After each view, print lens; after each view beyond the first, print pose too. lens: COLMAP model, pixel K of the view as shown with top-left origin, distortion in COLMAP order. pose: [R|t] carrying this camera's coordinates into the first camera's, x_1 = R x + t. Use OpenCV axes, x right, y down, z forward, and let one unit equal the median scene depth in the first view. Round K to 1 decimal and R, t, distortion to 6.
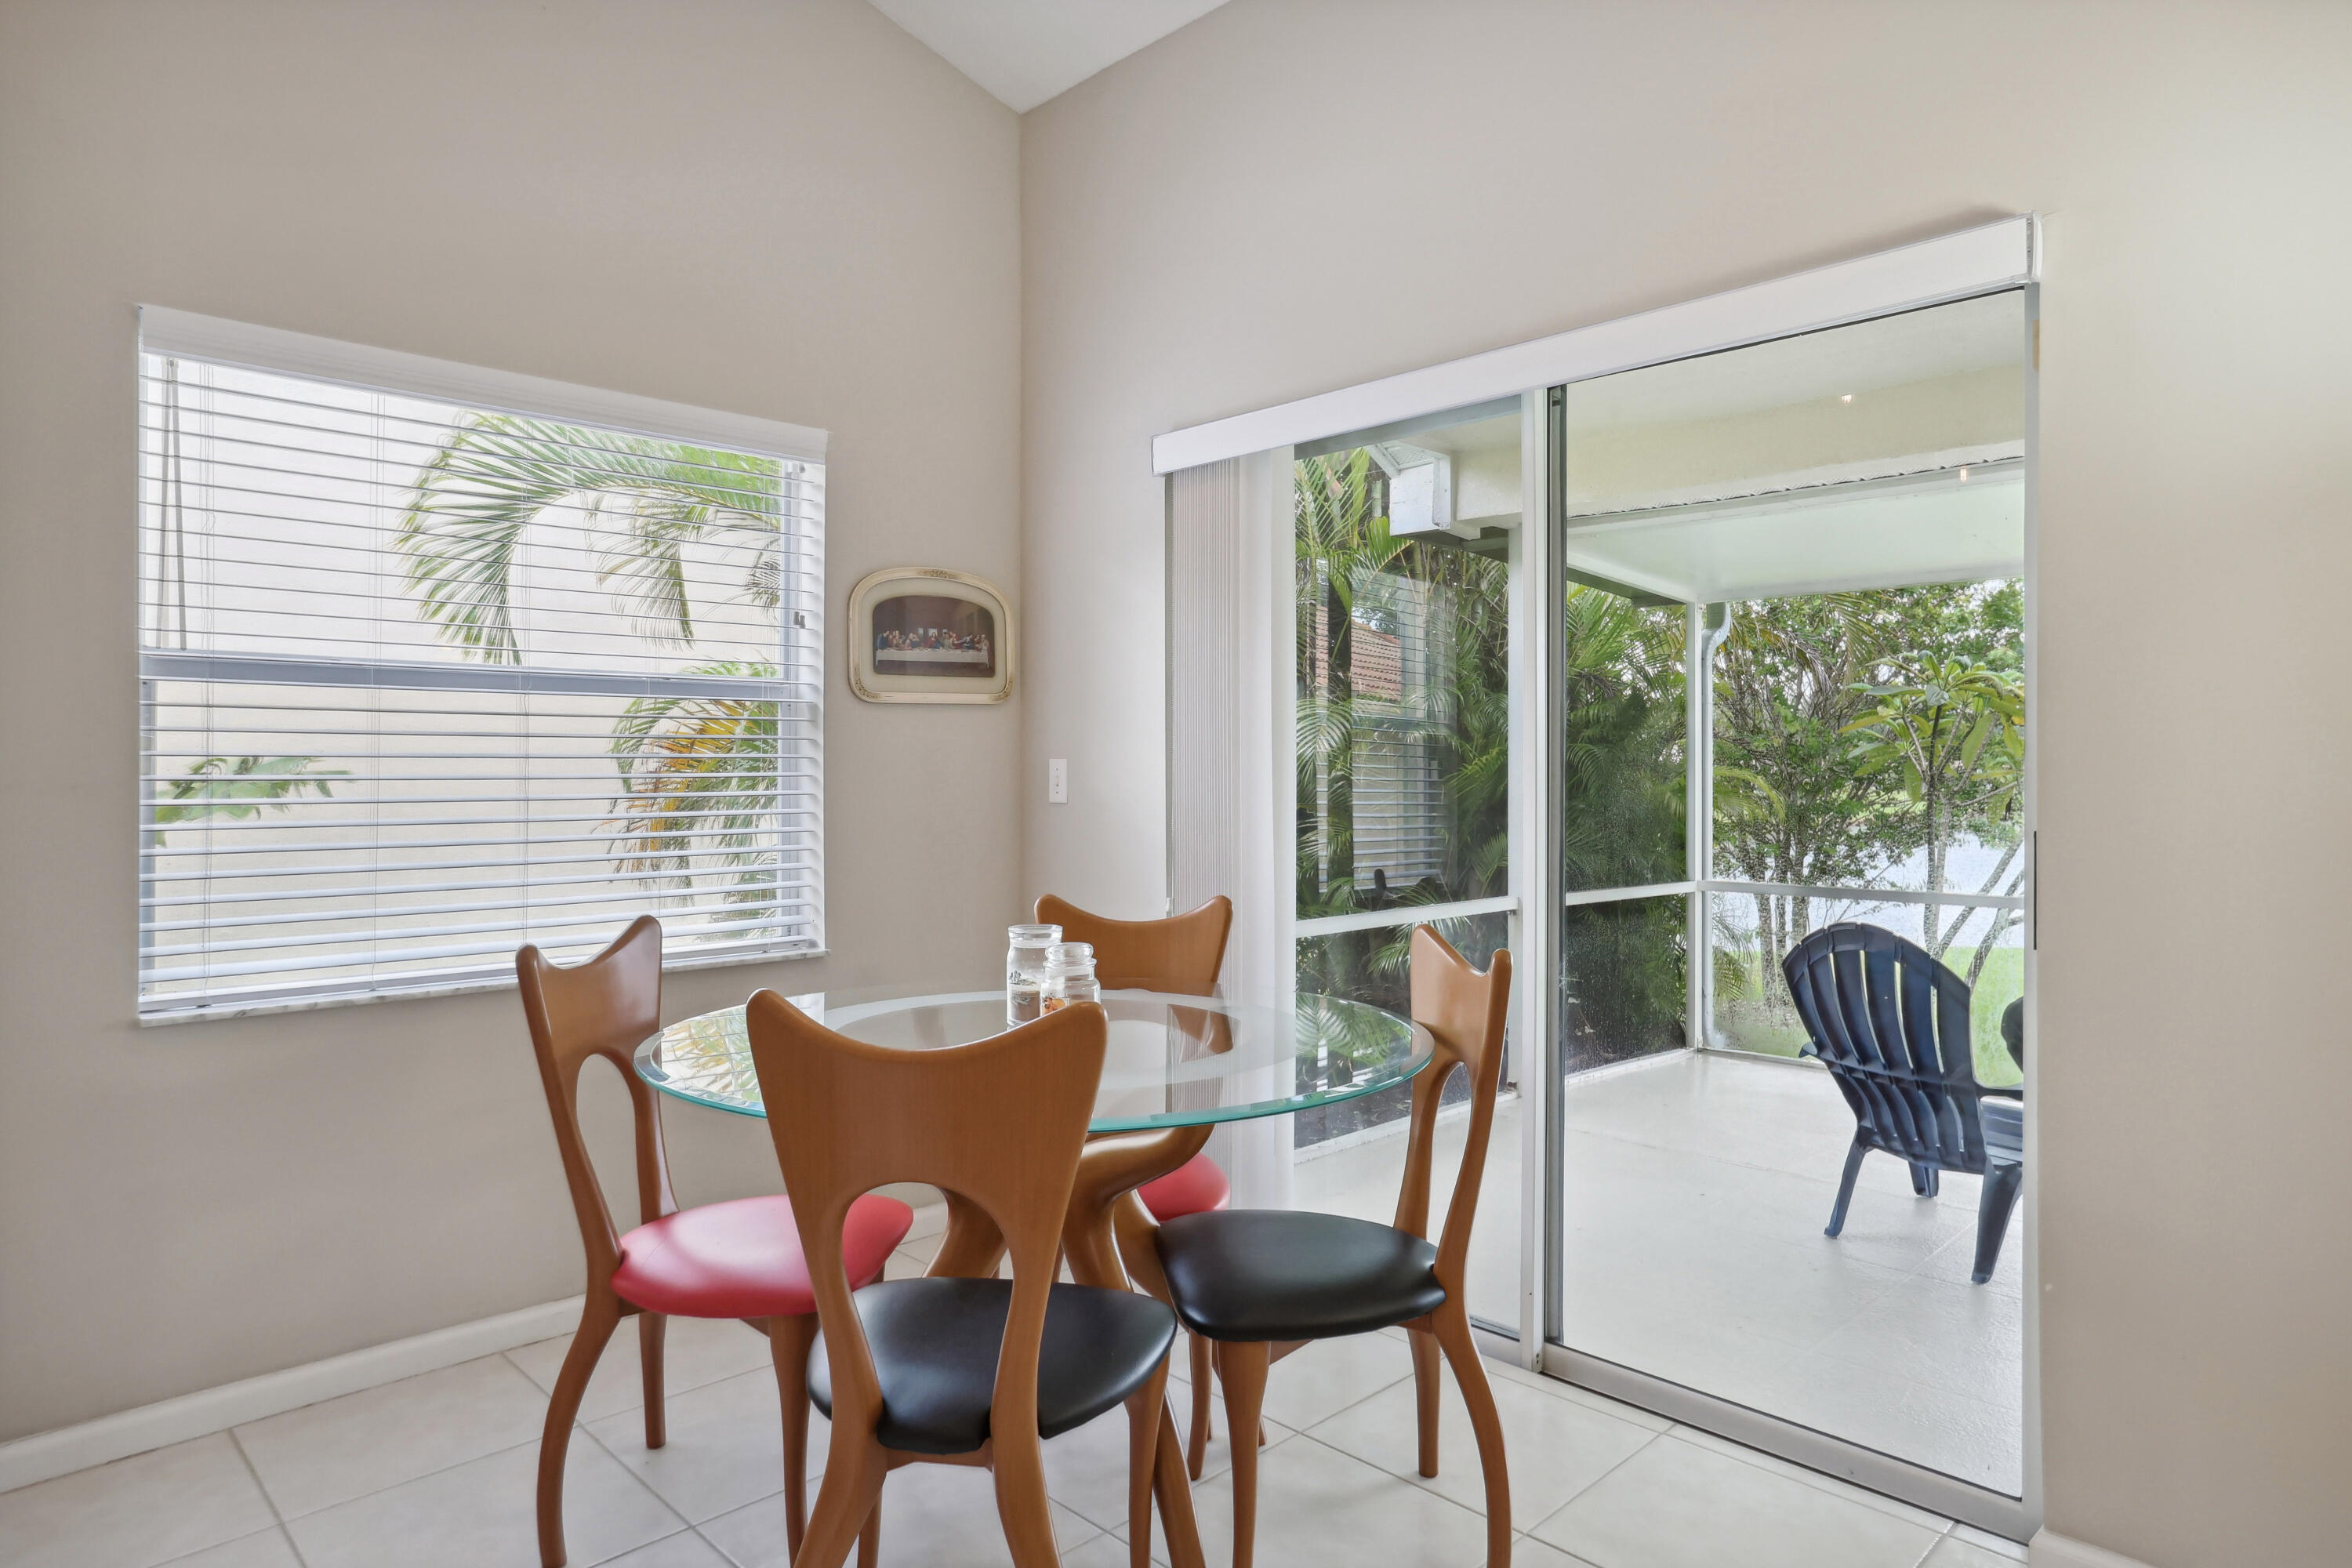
lens RADIAL K [[1373.9, 0, 1176.6], [0, 1373.9, 784.7], [0, 0, 1]] dist [-0.002889, 0.000106]
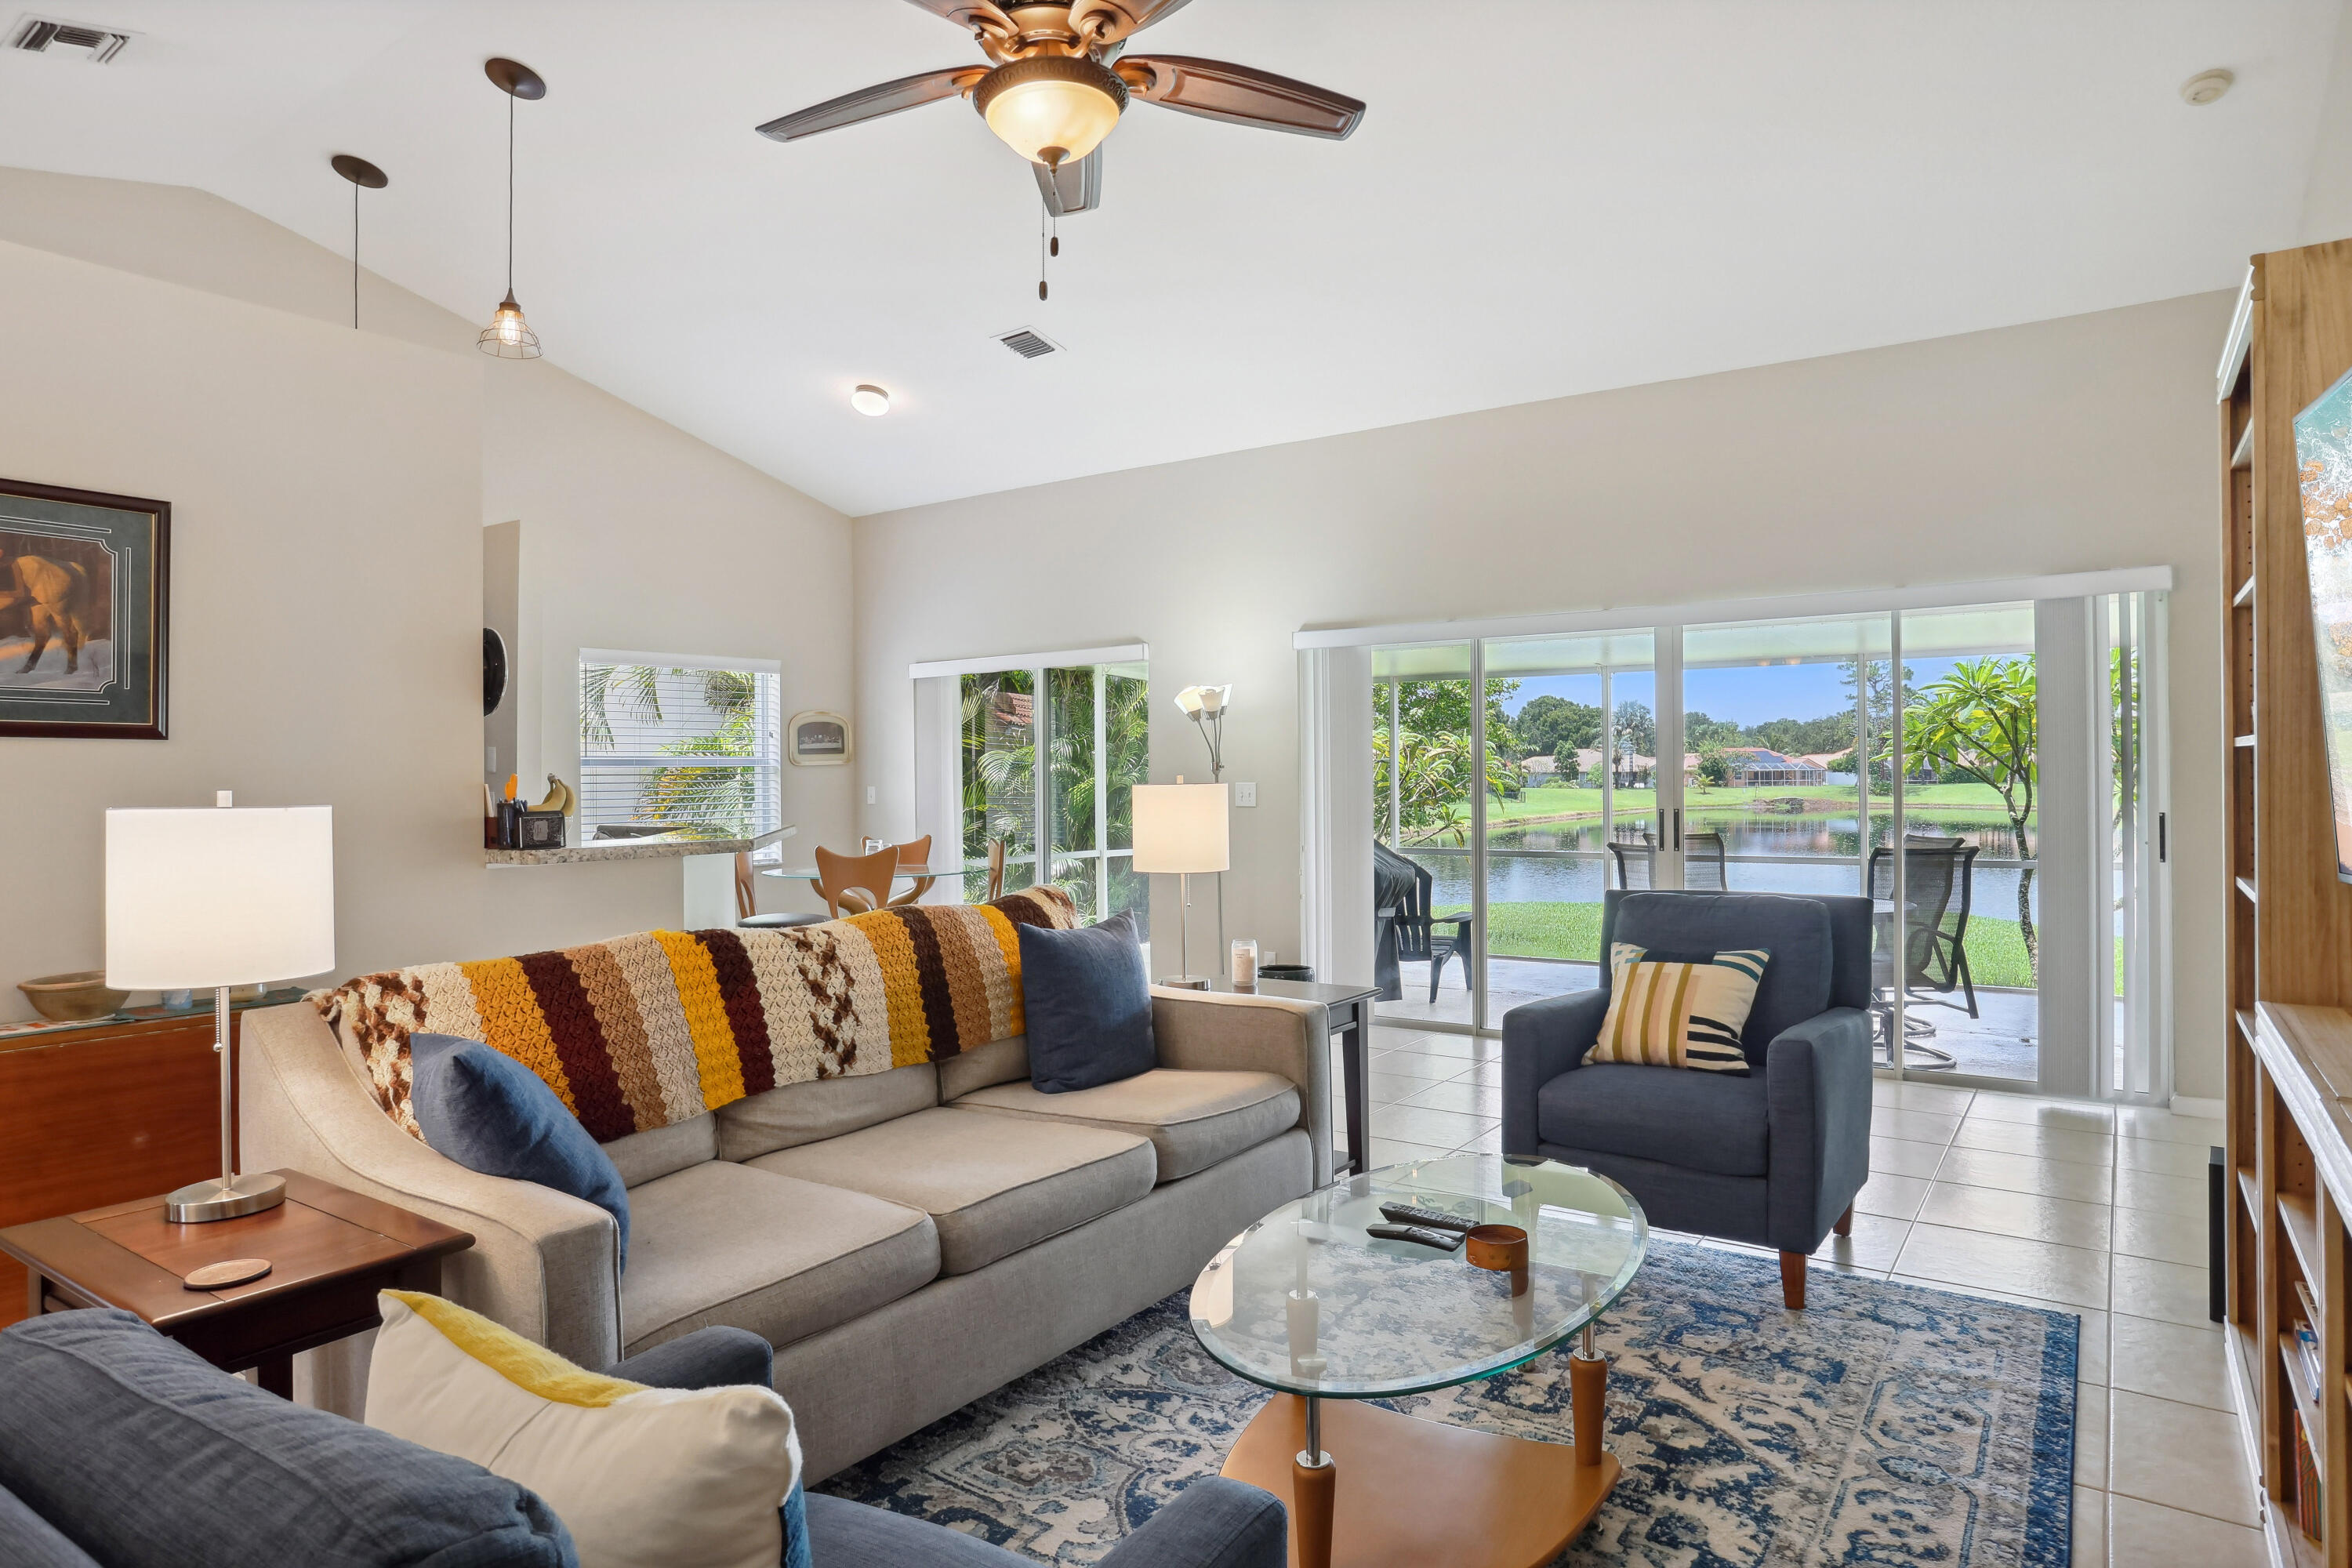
lens RADIAL K [[1373.9, 0, 1177.9], [0, 1373.9, 781.7], [0, 0, 1]] dist [-0.002889, 0.000106]
pose [[0.987907, -0.005493, 0.154949, 0.083059], [0.005487, 0.999985, 0.000461, -0.027226], [-0.154950, 0.000395, 0.987922, -1.657229]]
